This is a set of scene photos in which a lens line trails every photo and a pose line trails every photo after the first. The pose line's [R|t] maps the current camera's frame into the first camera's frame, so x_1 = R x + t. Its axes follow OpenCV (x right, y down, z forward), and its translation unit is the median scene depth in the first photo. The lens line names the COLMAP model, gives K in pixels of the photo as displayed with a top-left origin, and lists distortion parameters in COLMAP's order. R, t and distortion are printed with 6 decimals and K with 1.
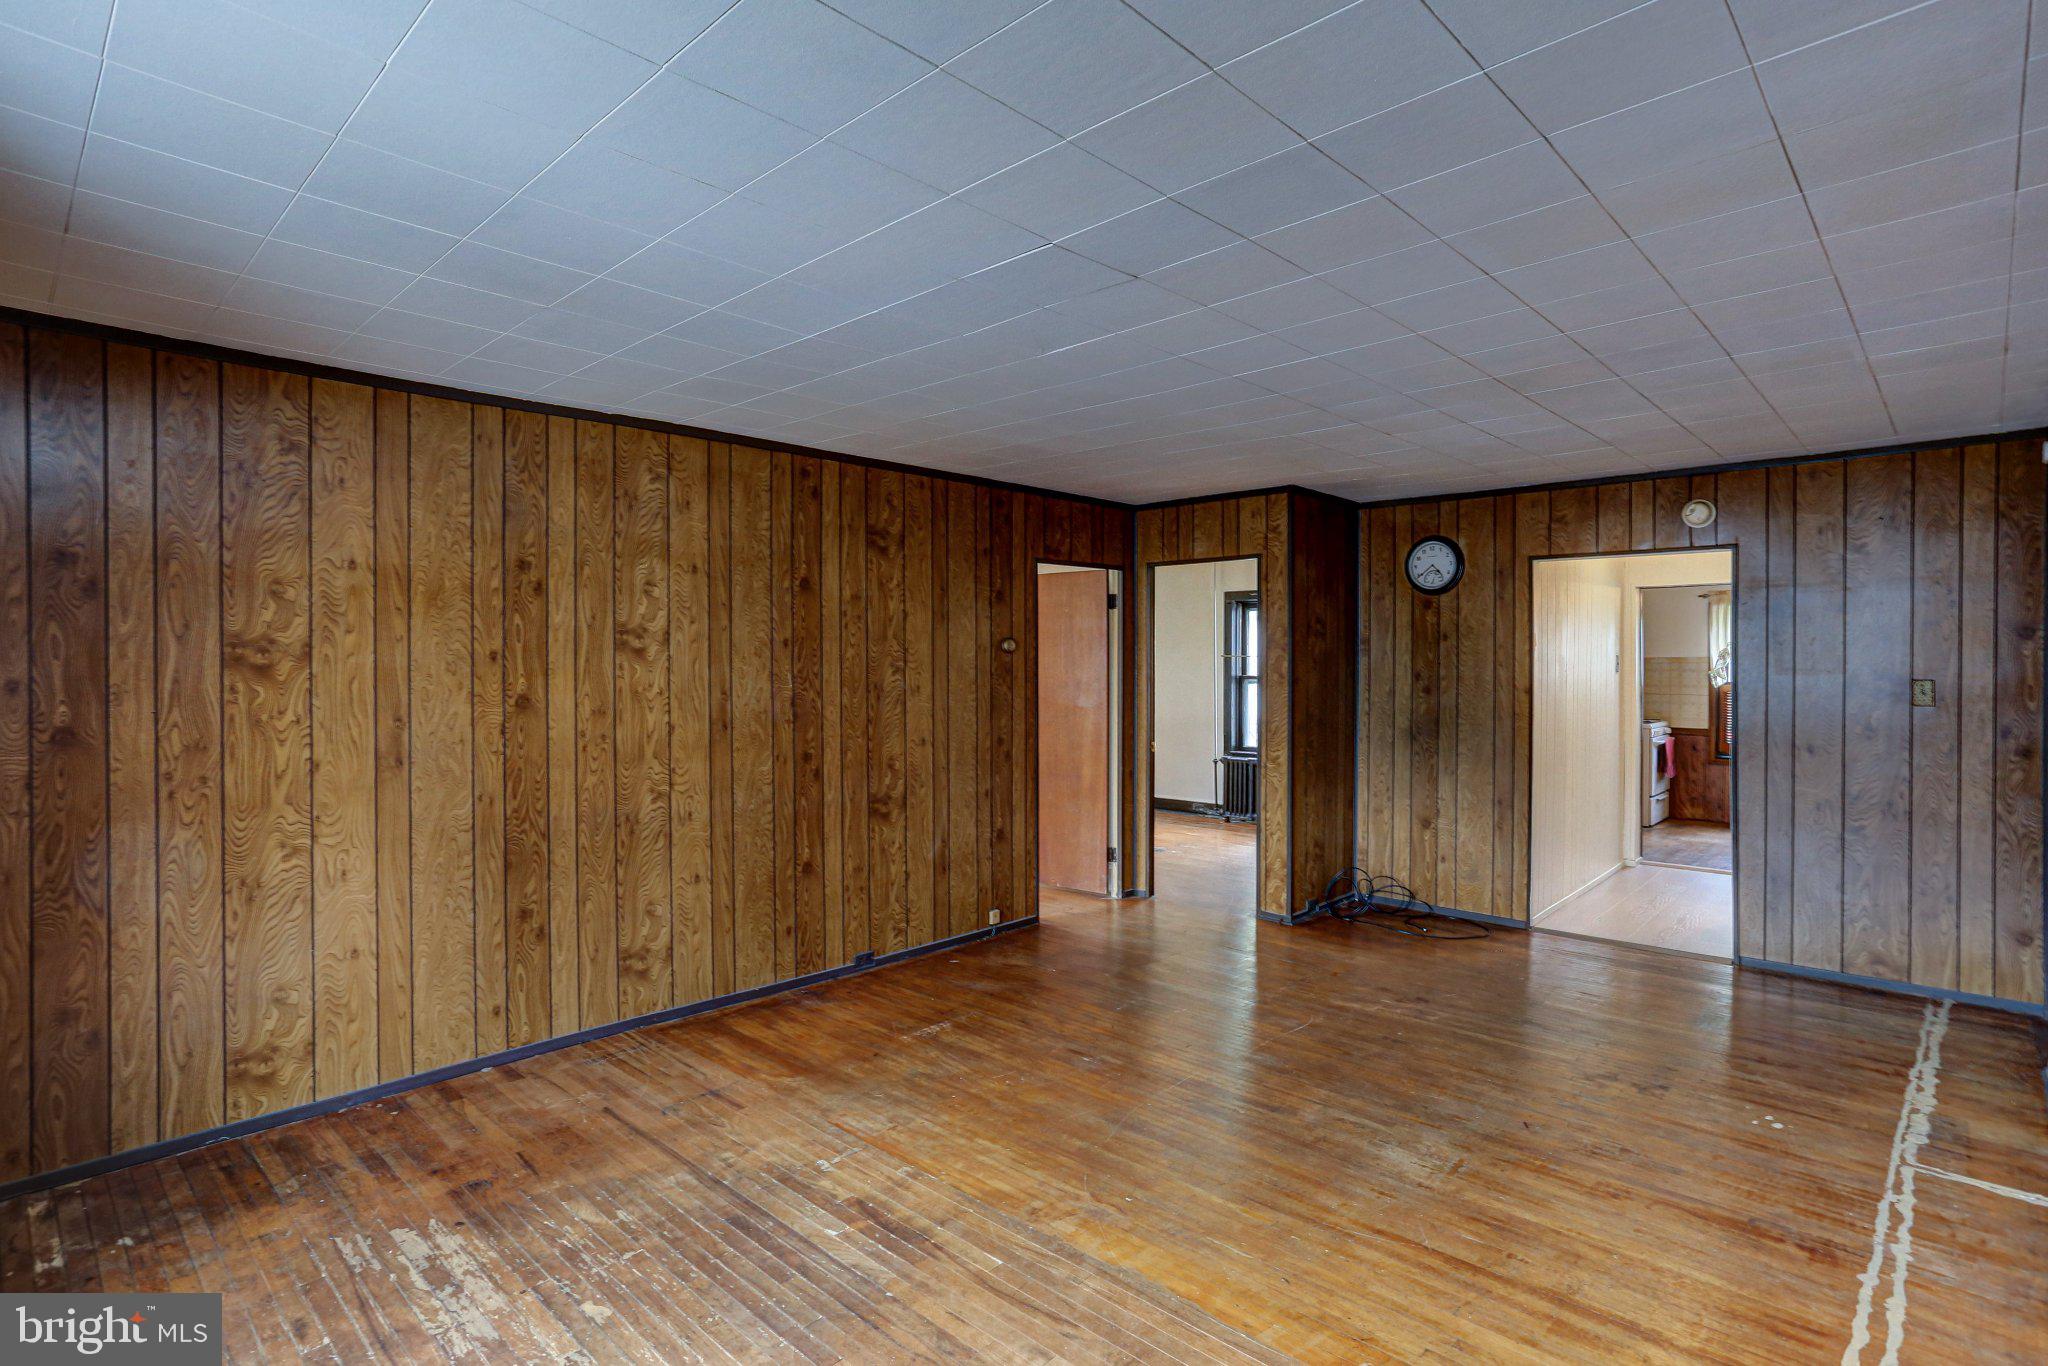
lens RADIAL K [[986.8, 0, 1019.2], [0, 986.8, 663.2], [0, 0, 1]] dist [-0.050792, 0.030029]
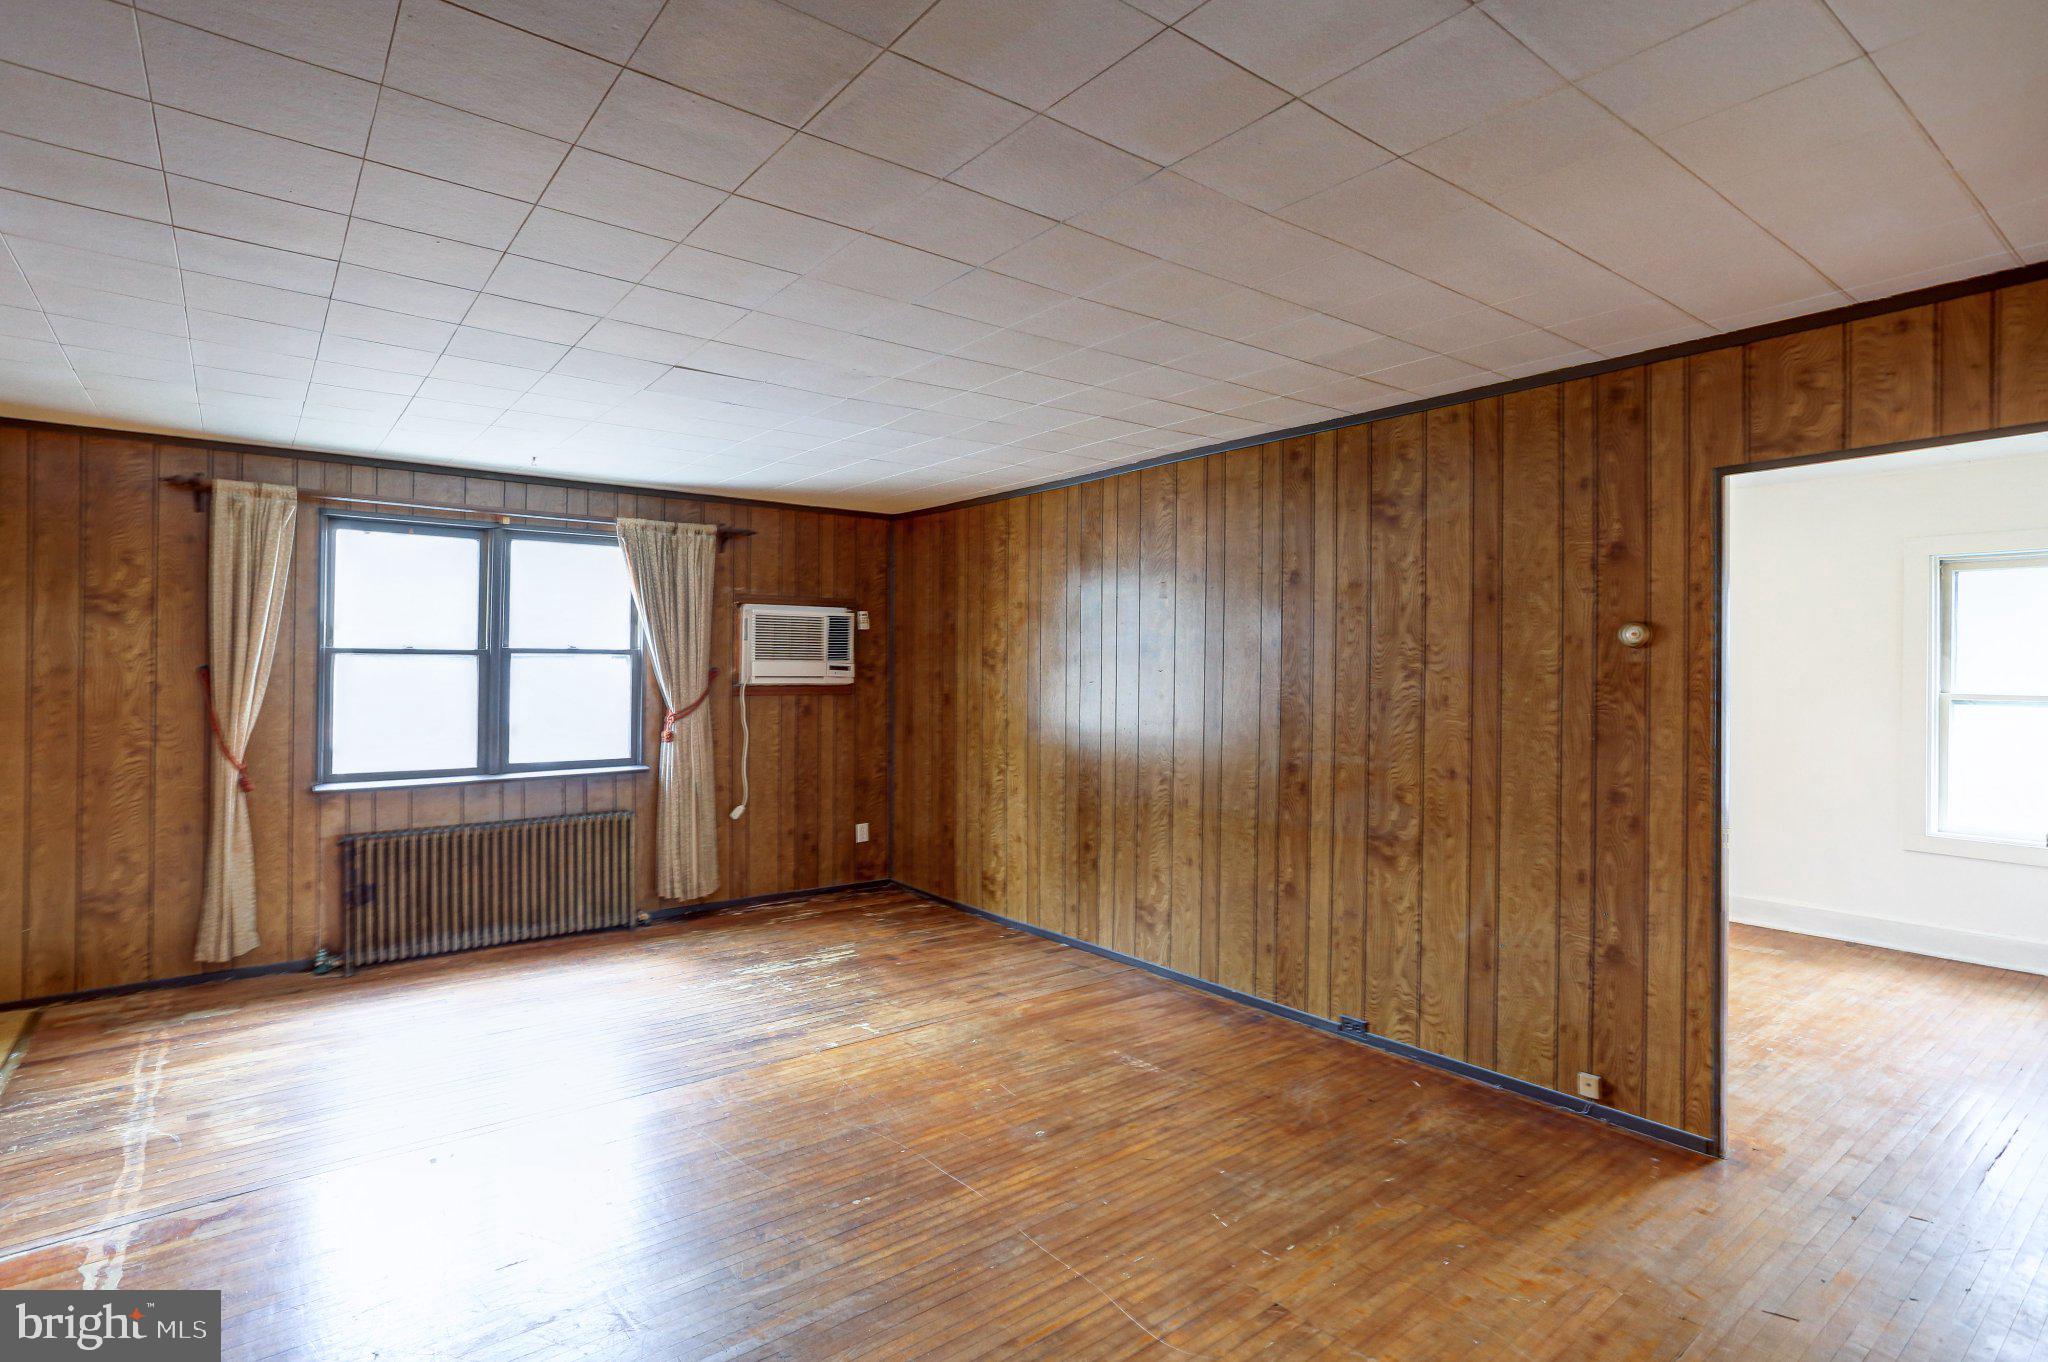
lens RADIAL K [[986.8, 0, 1019.2], [0, 986.8, 661.2], [0, 0, 1]] dist [-0.050792, 0.030029]
pose [[-0.106944, -0.008085, -0.994232, 0.677969], [-0.006888, 0.999949, -0.007391, 0.005077], [0.994241, 0.006058, -0.106994, 0.800777]]
